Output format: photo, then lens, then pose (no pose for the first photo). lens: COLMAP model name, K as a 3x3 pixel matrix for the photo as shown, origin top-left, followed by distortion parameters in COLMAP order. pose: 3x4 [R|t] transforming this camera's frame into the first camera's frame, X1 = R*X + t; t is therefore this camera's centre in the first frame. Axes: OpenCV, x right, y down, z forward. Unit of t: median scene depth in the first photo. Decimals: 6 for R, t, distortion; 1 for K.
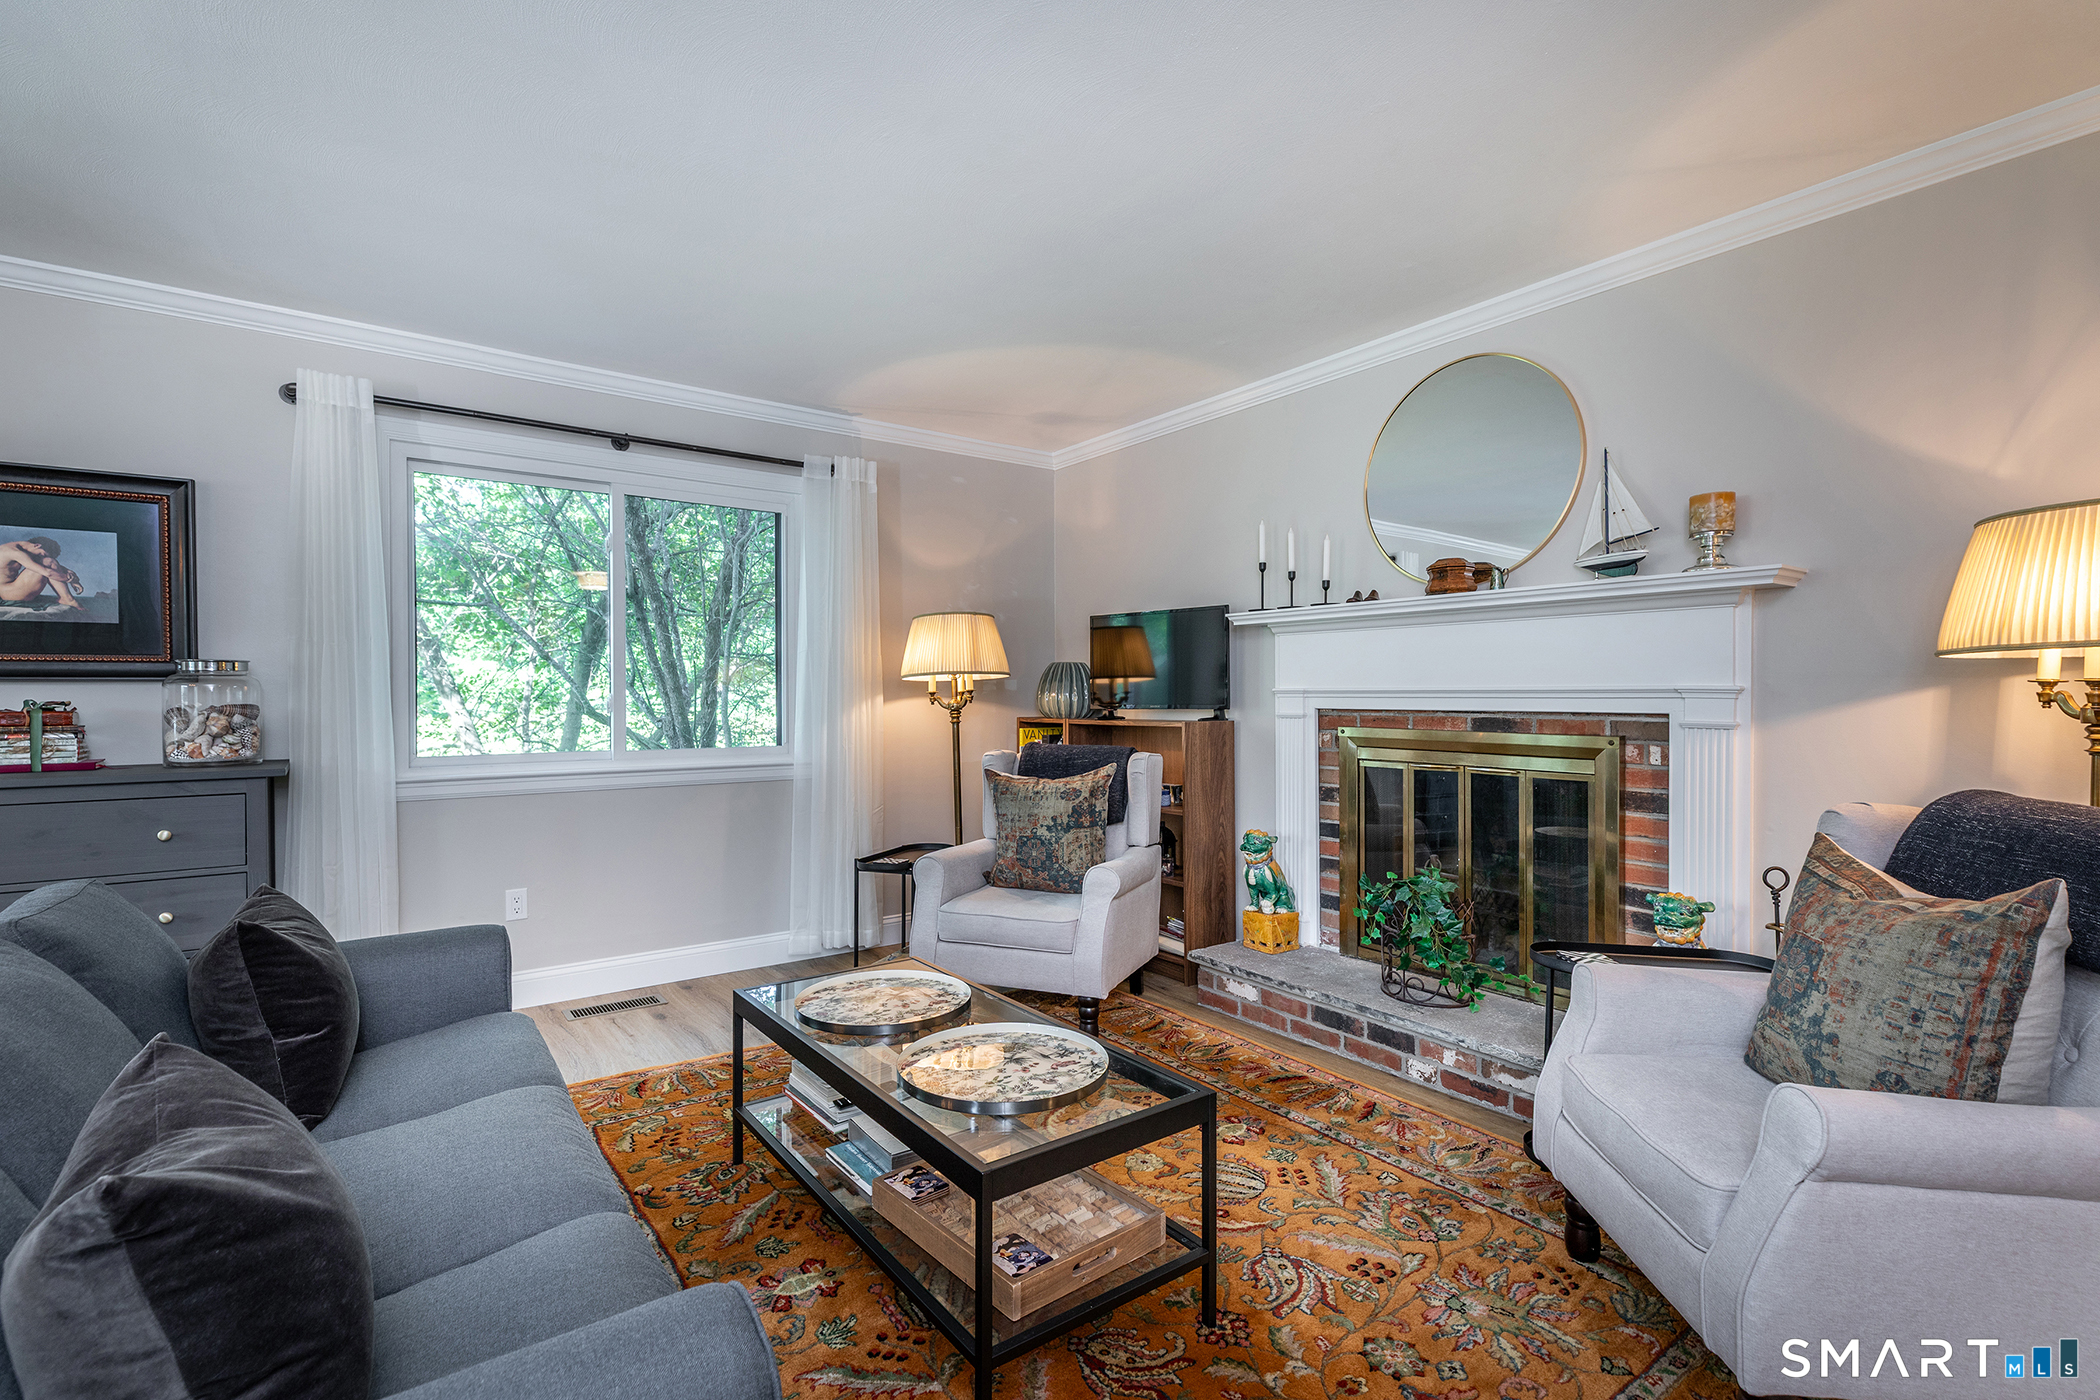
lens RADIAL K [[958.8, 0, 1042.3], [0, 958.8, 706.3], [0, 0, 1]] dist [0.019906, -0.003994]
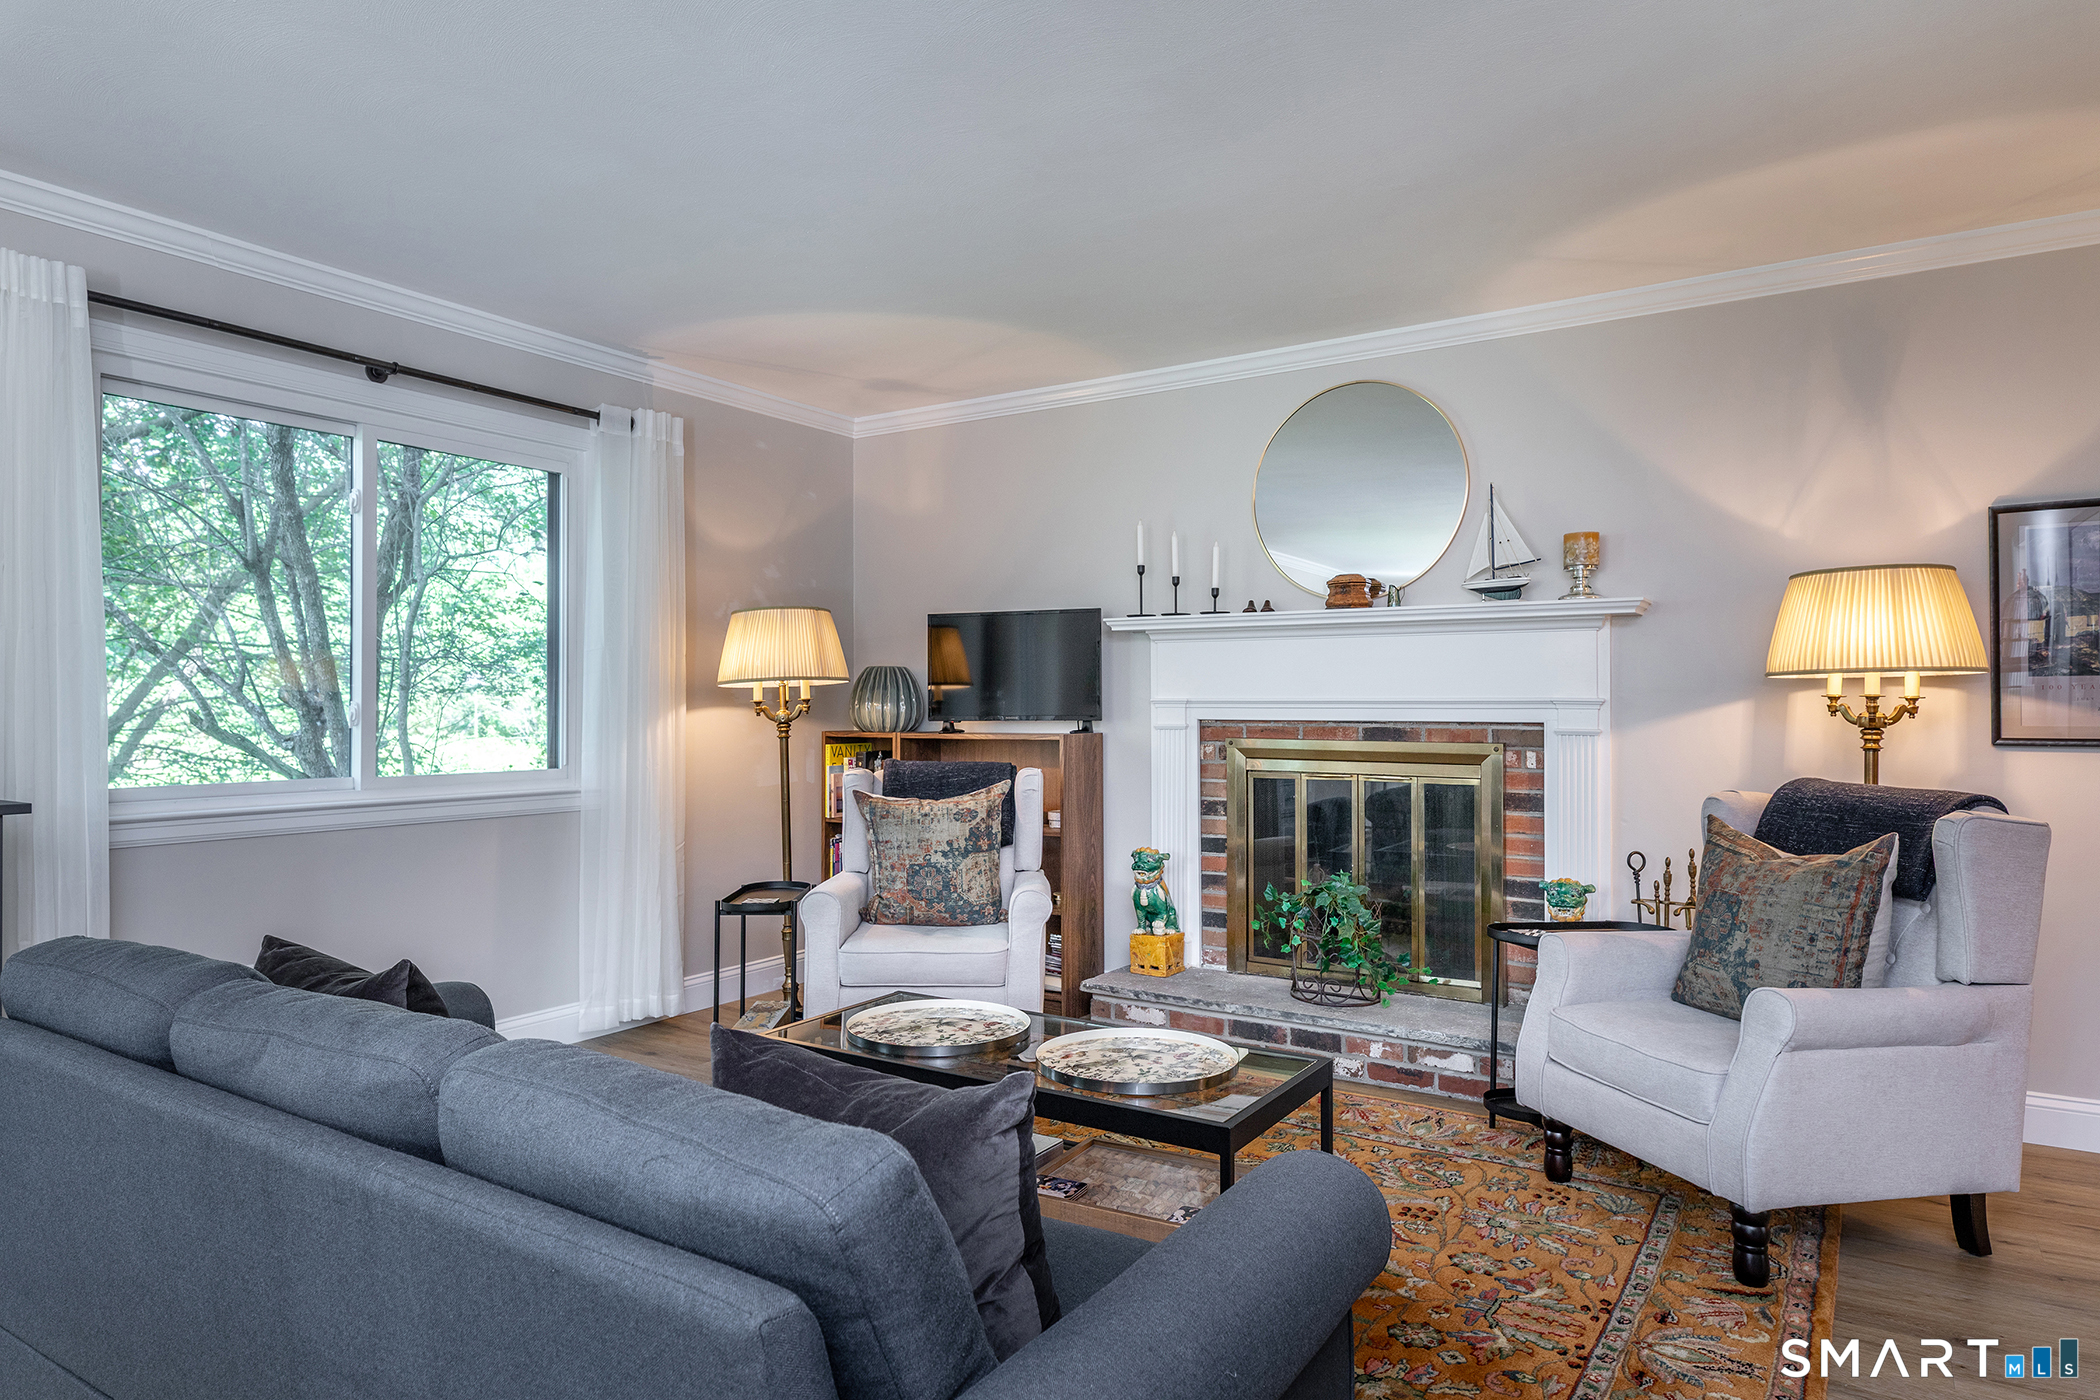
lens RADIAL K [[1250.0, 0, 1048.3], [0, 1250.0, 700.5], [0, 0, 1]] dist [0.030892, 0.002152]
pose [[0.933749, 0.002613, 0.357918, -0.364723], [0.002701, 0.999893, -0.014345, 0.001137], [-0.357918, 0.014362, 0.933643, -0.142876]]
